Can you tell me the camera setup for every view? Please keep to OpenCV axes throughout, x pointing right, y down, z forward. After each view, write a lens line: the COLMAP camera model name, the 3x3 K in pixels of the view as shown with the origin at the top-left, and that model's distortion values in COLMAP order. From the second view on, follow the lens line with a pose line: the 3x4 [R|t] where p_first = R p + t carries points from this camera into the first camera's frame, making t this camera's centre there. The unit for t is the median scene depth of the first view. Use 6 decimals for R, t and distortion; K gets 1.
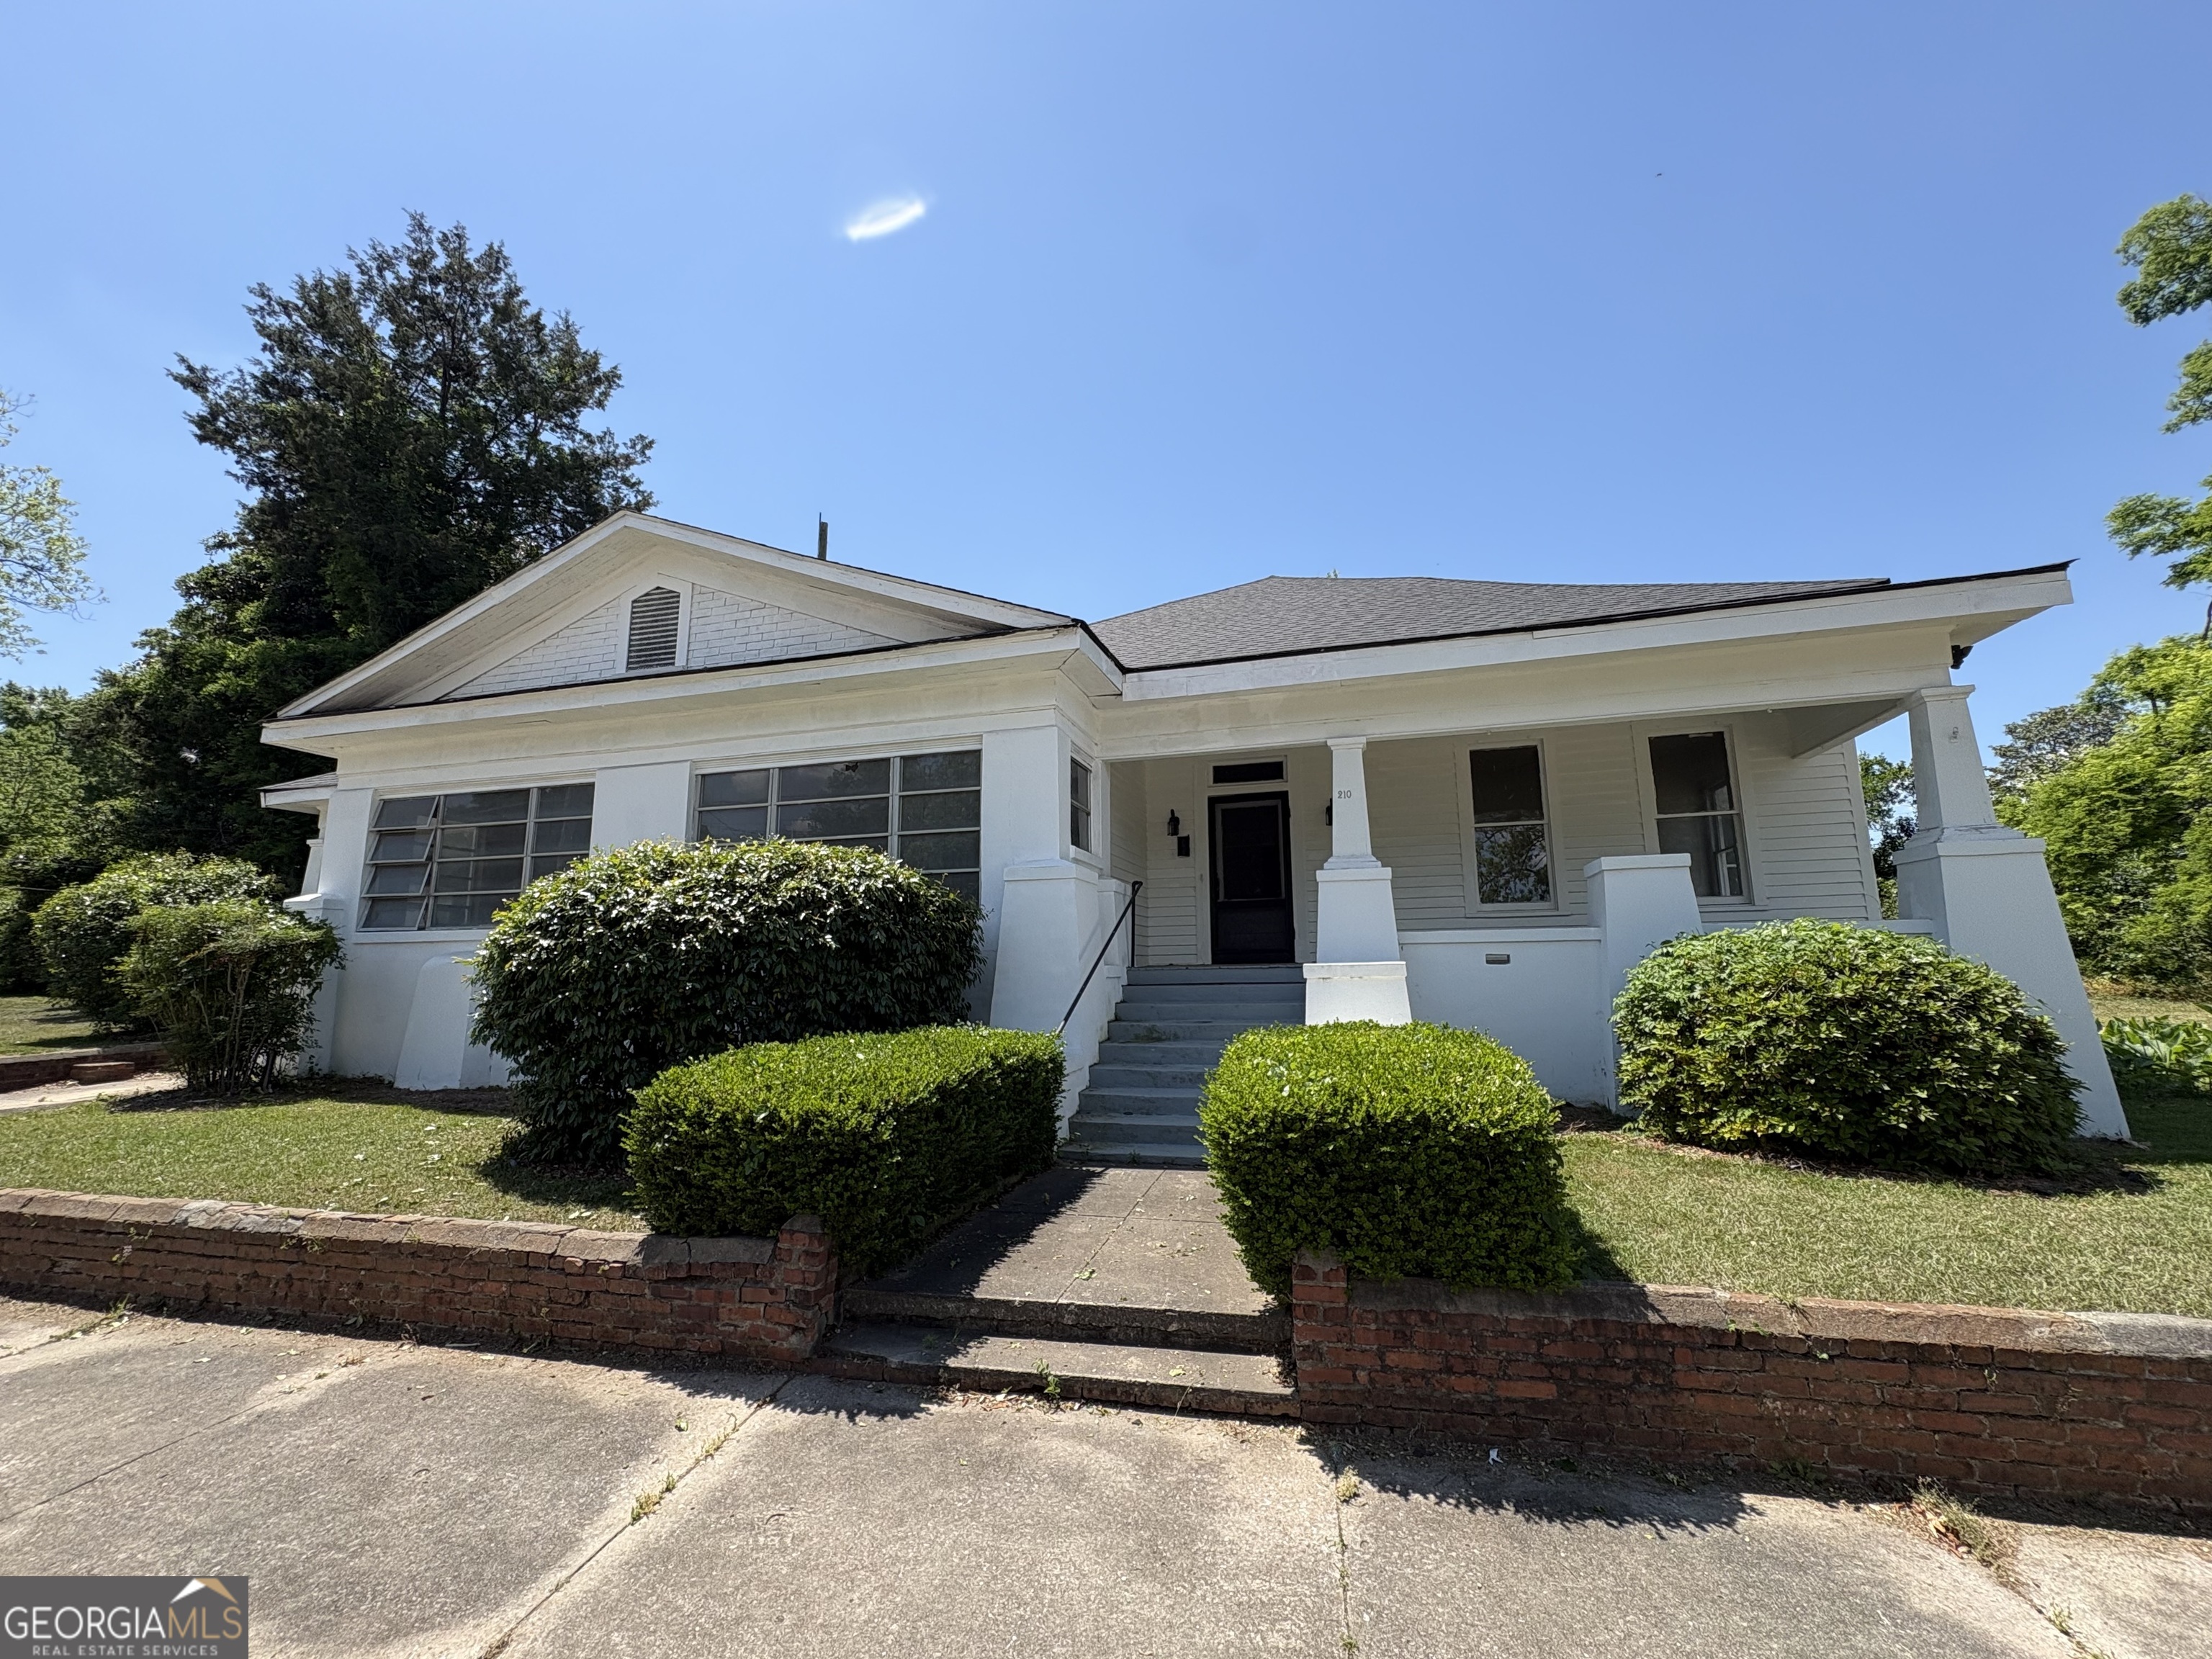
lens RADIAL K [[887.4, 0, 1109.8], [0, 887.4, 829.4], [0, 0, 1]] dist [0.001292, 0.000258]
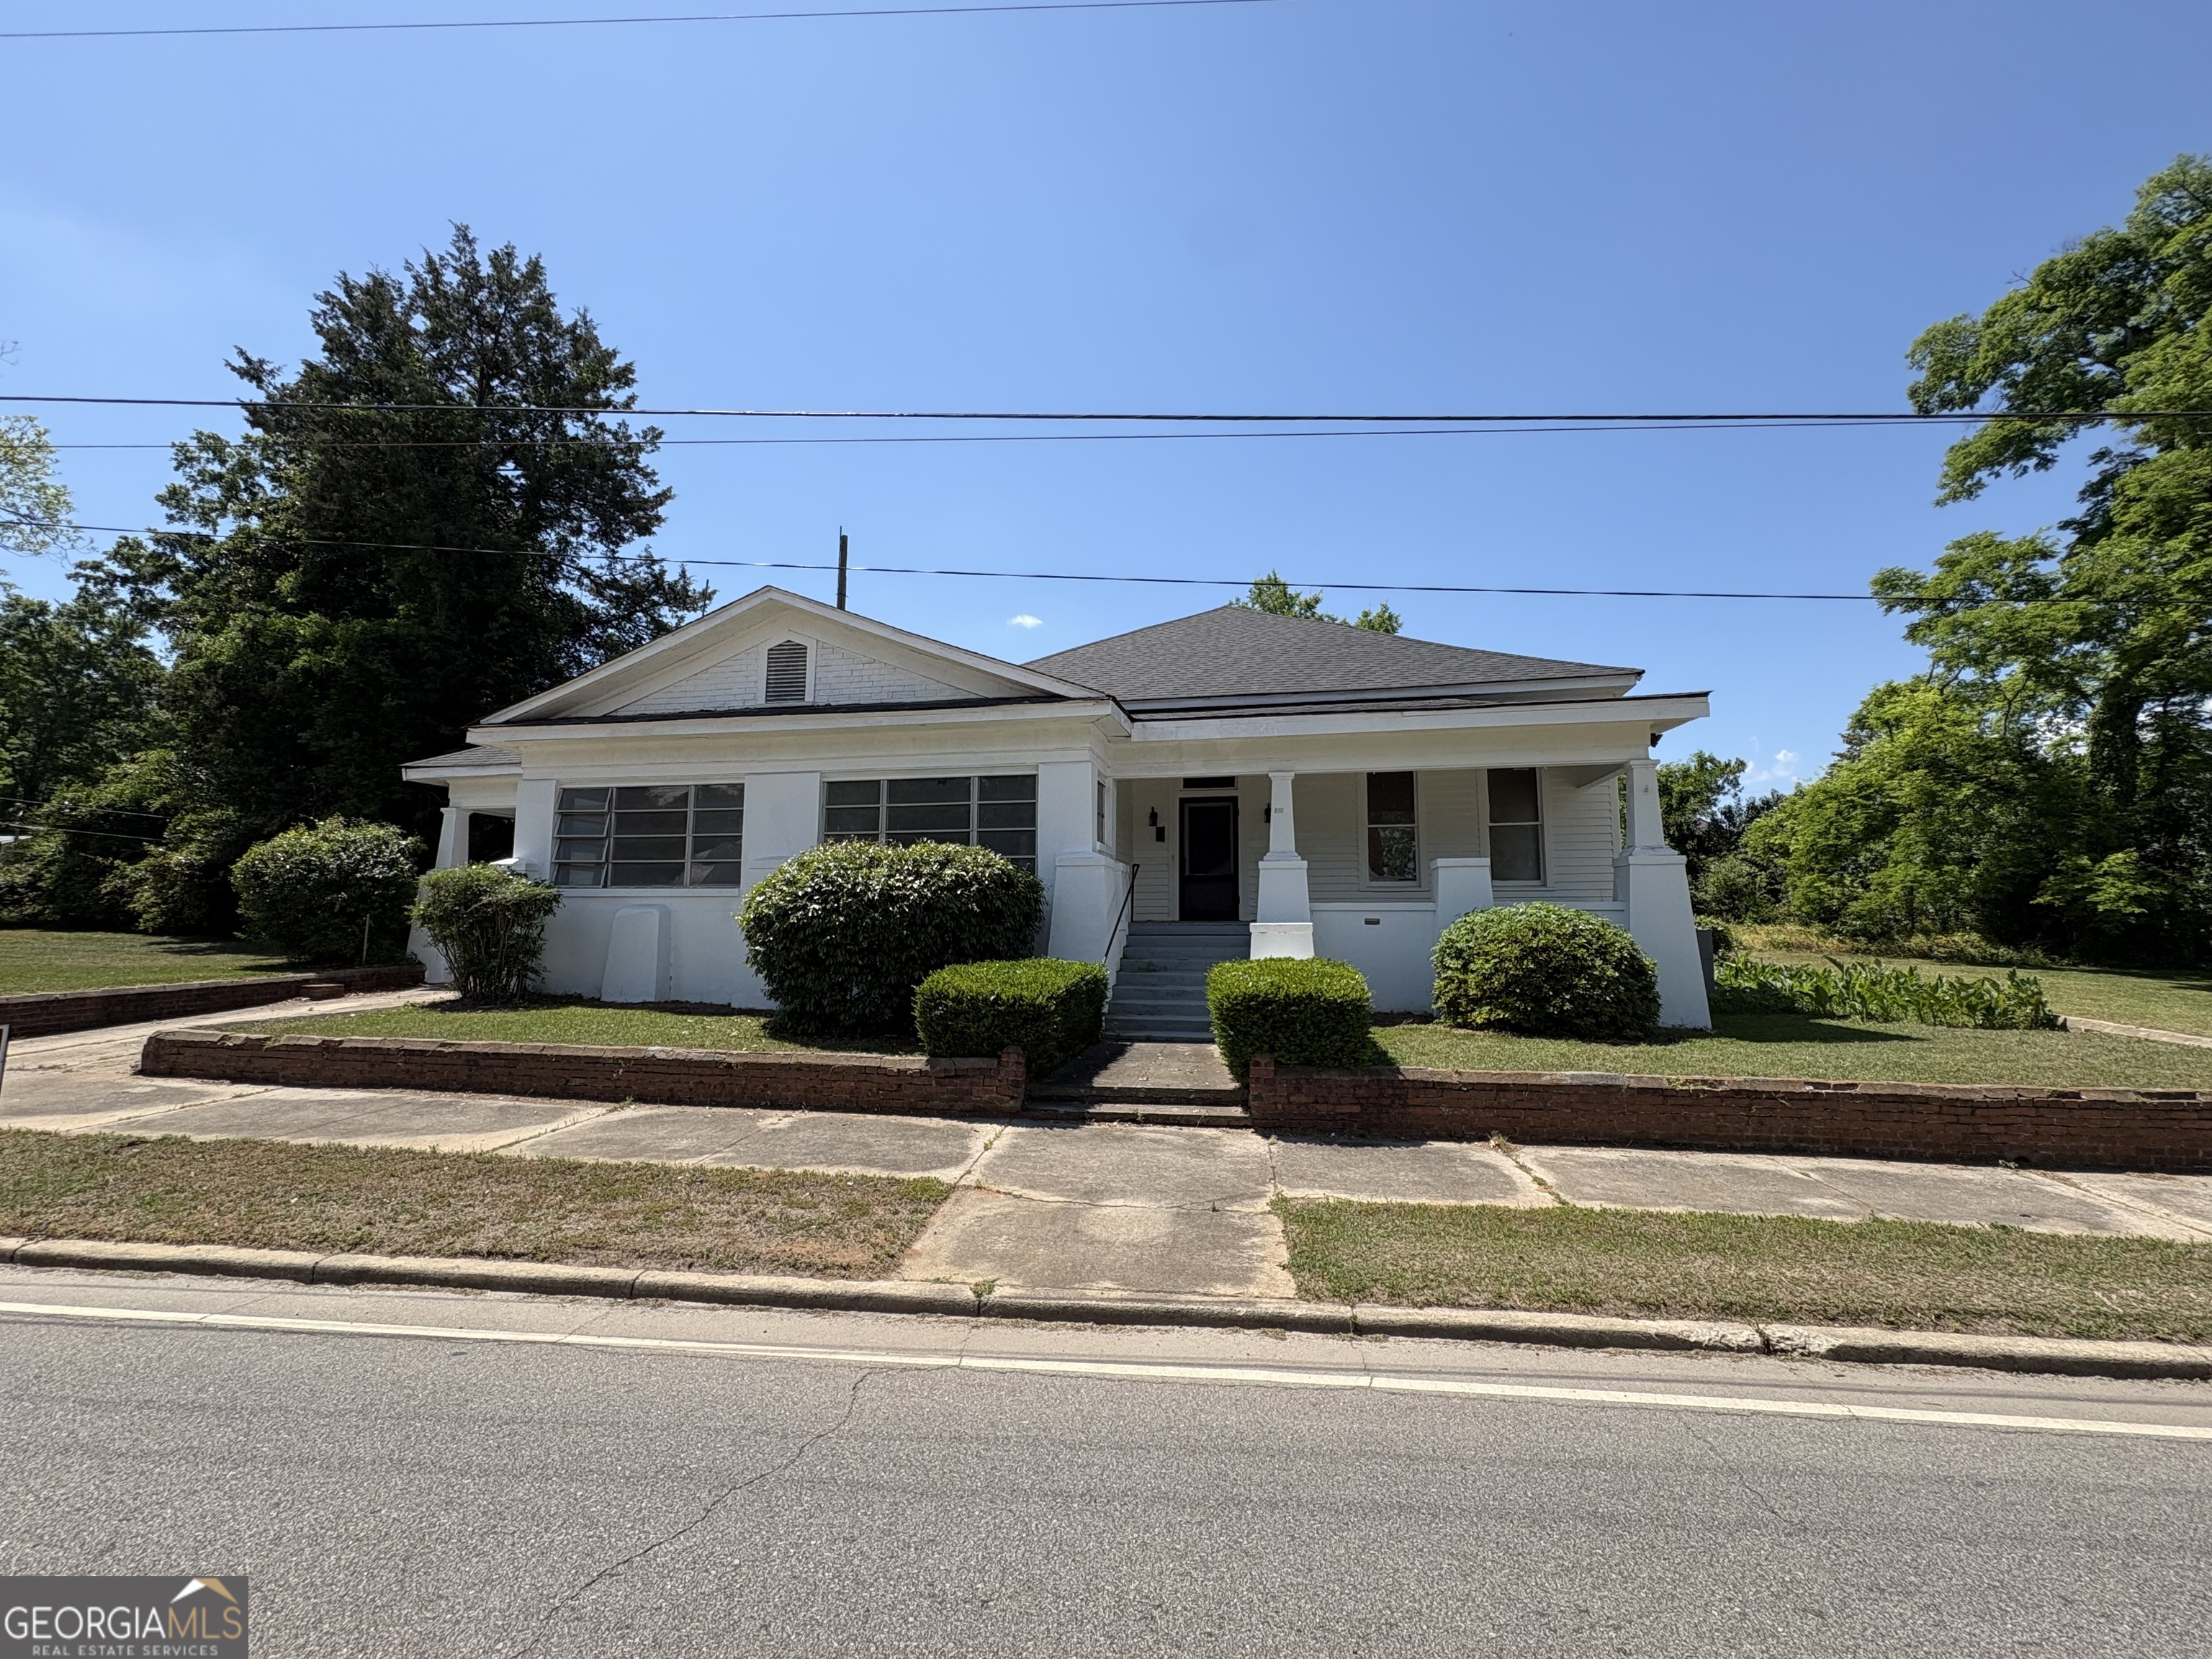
lens RADIAL K [[887.4, 0, 1109.8], [0, 887.4, 829.4], [0, 0, 1]] dist [0.001292, 0.000258]
pose [[0.996772, 0.022110, 0.077175, -0.161763], [-0.026397, 0.998139, 0.054979, -0.099253], [-0.075816, -0.056839, 0.995501, -0.565329]]
